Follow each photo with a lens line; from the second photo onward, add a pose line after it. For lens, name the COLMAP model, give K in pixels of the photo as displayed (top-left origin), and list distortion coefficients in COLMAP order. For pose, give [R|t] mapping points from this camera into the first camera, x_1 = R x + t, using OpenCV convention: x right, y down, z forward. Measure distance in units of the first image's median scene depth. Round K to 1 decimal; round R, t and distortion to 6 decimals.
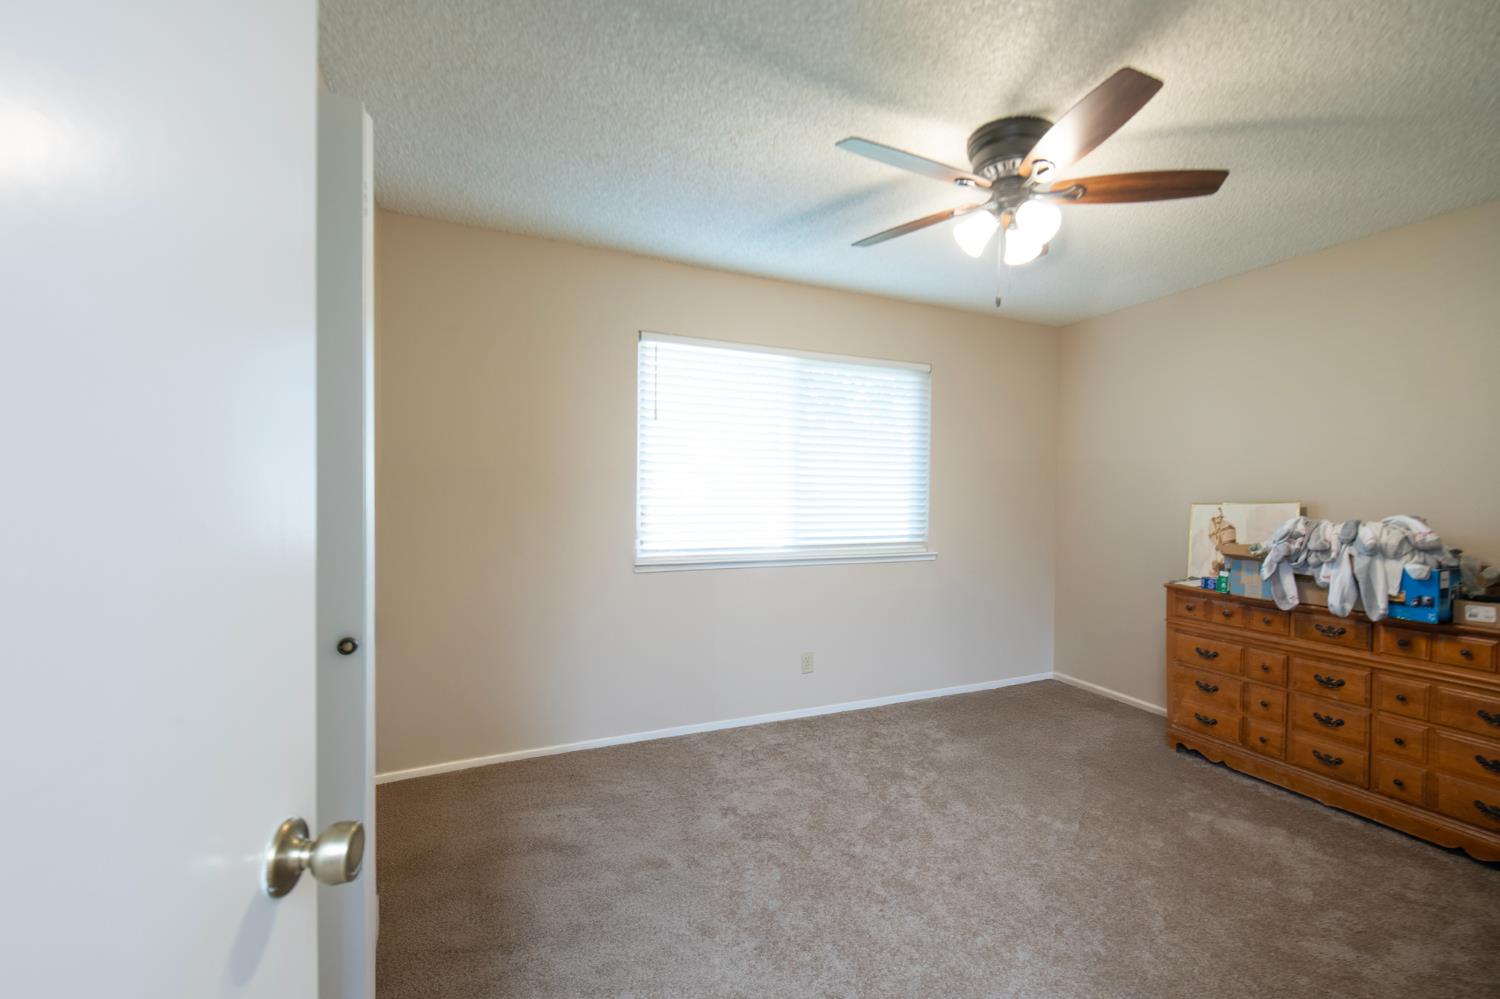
lens RADIAL K [[634.8, 0, 744.3], [0, 634.8, 499.3], [0, 0, 1]] dist [-0.027001, -0.000125]
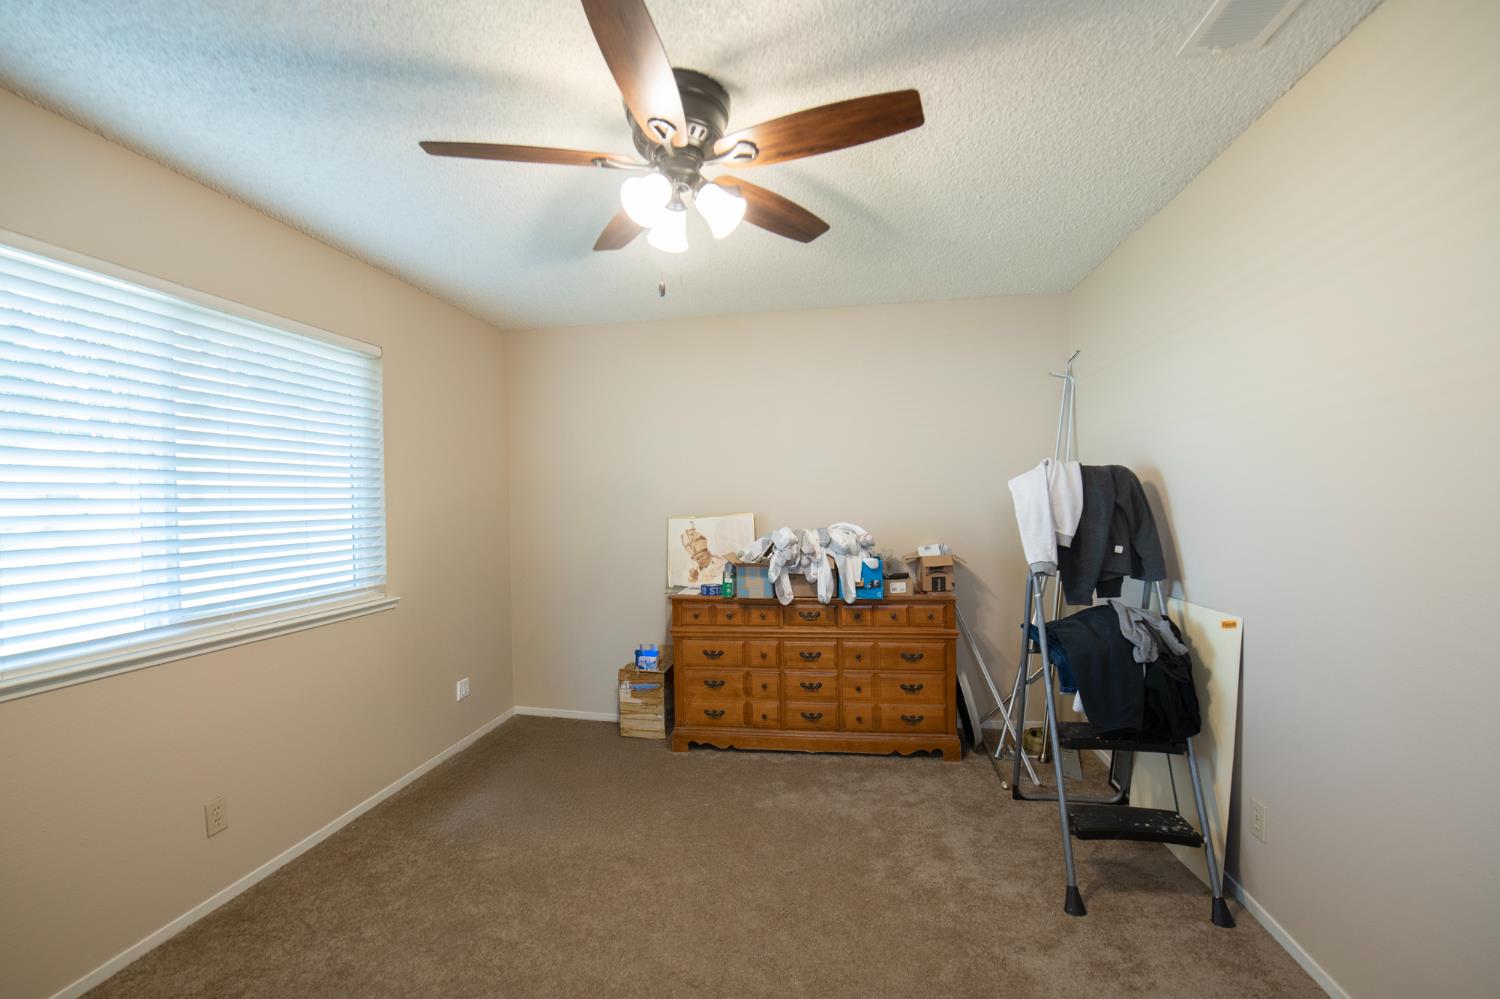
lens RADIAL K [[634.8, 0, 744.3], [0, 634.8, 499.3], [0, 0, 1]] dist [-0.027001, -0.000125]
pose [[0.504175, -0.022934, 0.863297, -0.232355], [0.036196, 0.999330, 0.005409, -0.036936], [-0.862843, 0.028521, 0.504667, 0.439547]]
